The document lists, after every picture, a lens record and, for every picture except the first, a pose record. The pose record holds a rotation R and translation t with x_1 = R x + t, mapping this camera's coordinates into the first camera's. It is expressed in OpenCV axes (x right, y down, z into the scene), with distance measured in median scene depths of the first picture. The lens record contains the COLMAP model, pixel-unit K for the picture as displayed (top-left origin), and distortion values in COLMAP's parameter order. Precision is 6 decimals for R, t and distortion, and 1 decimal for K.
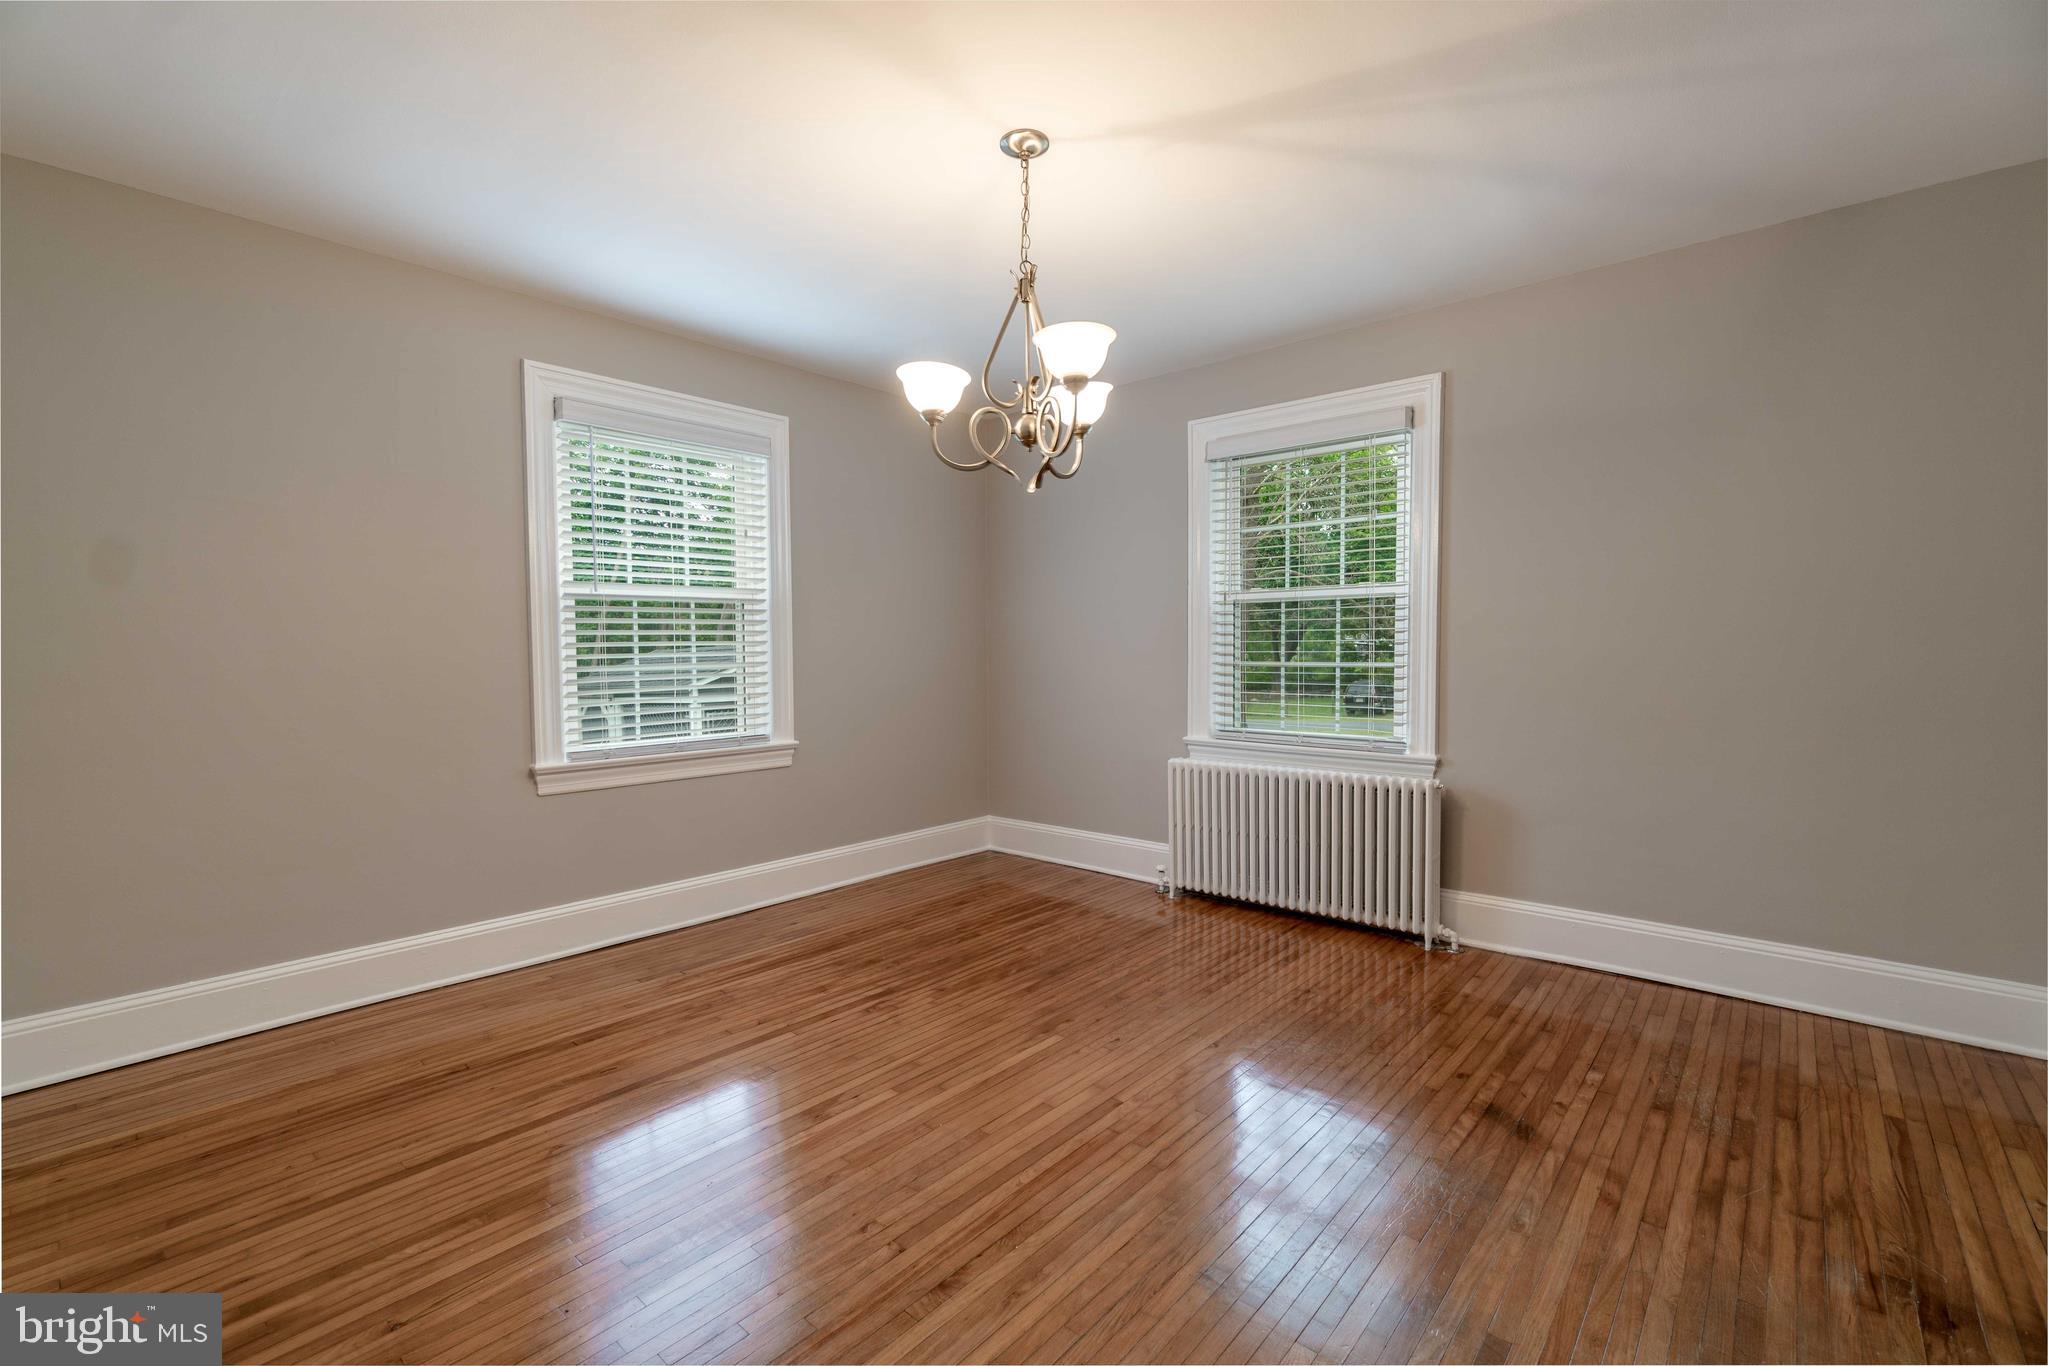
lens RADIAL K [[878.4, 0, 1012.7], [0, 878.4, 686.2], [0, 0, 1]] dist [-0.001705, 0.000073]
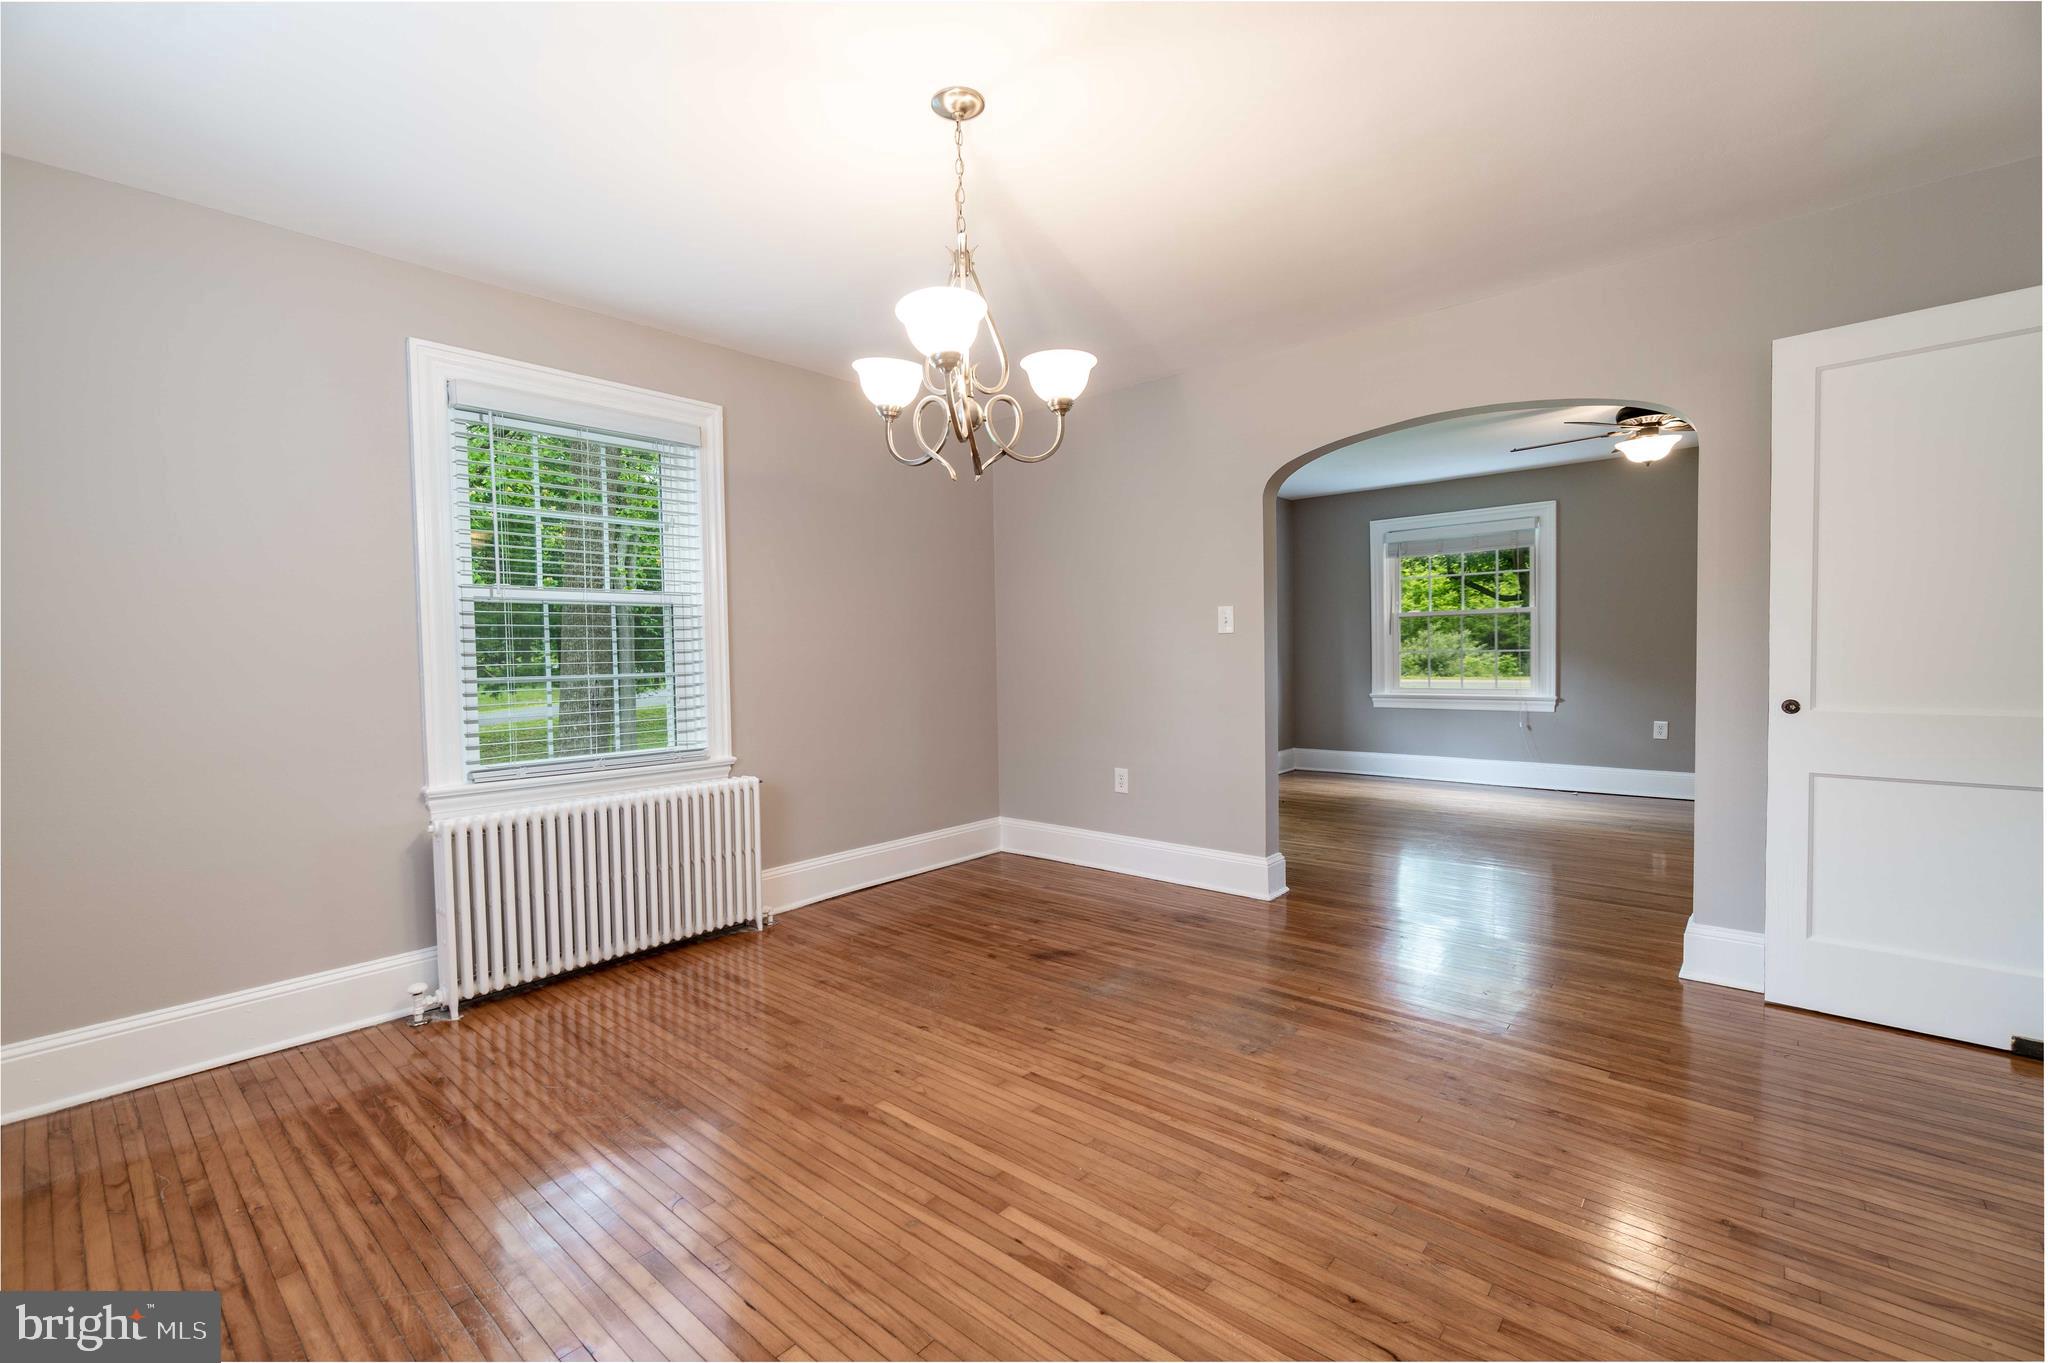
lens RADIAL K [[878.4, 0, 1029.7], [0, 878.4, 671.7], [0, 0, 1]] dist [-0.001705, 0.000073]
pose [[-0.014638, -0.018285, 0.999726, -0.736402], [0.058747, 0.998090, 0.019115, -0.028895], [-0.998166, 0.059011, -0.013536, 0.771753]]
